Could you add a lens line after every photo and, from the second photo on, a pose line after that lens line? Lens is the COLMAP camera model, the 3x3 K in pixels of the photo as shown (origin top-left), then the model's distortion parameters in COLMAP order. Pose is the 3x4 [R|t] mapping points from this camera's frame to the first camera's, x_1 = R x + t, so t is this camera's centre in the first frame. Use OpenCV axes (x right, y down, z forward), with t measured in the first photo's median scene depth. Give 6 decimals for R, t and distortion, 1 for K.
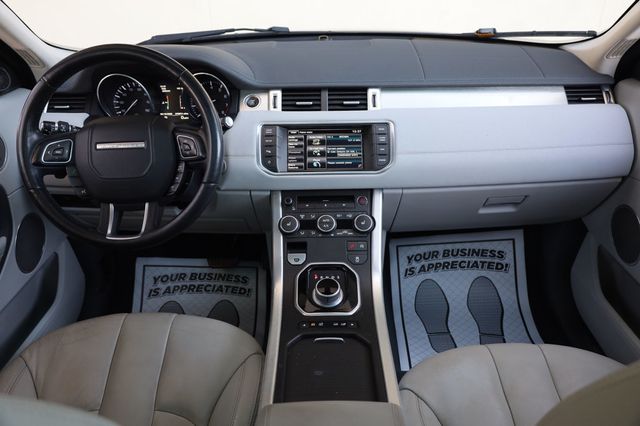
lens RADIAL K [[517.6, 0, 319.2], [0, 517.6, 212.2], [0, 0, 1]] dist [0.005146, 0.003433]
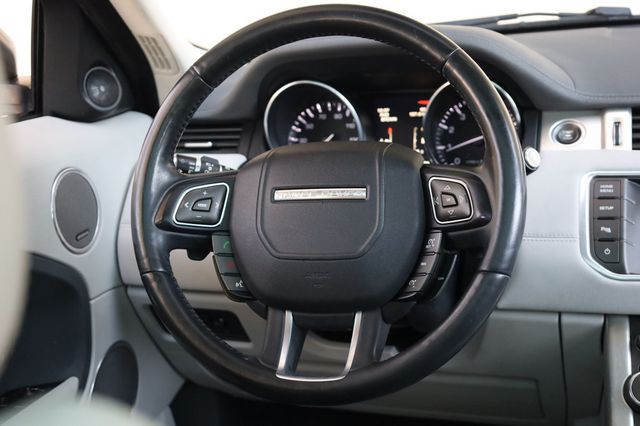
lens RADIAL K [[1066.3, 0, 320.2], [0, 1066.3, 213.4], [0, 0, 1]] dist [0.002743, 0.000000]
pose [[0.962055, 0.022721, -0.271907, -0.090816], [-0.081084, 0.975316, -0.205388, 0.094179], [0.260529, 0.219642, 0.940150, 0.023718]]
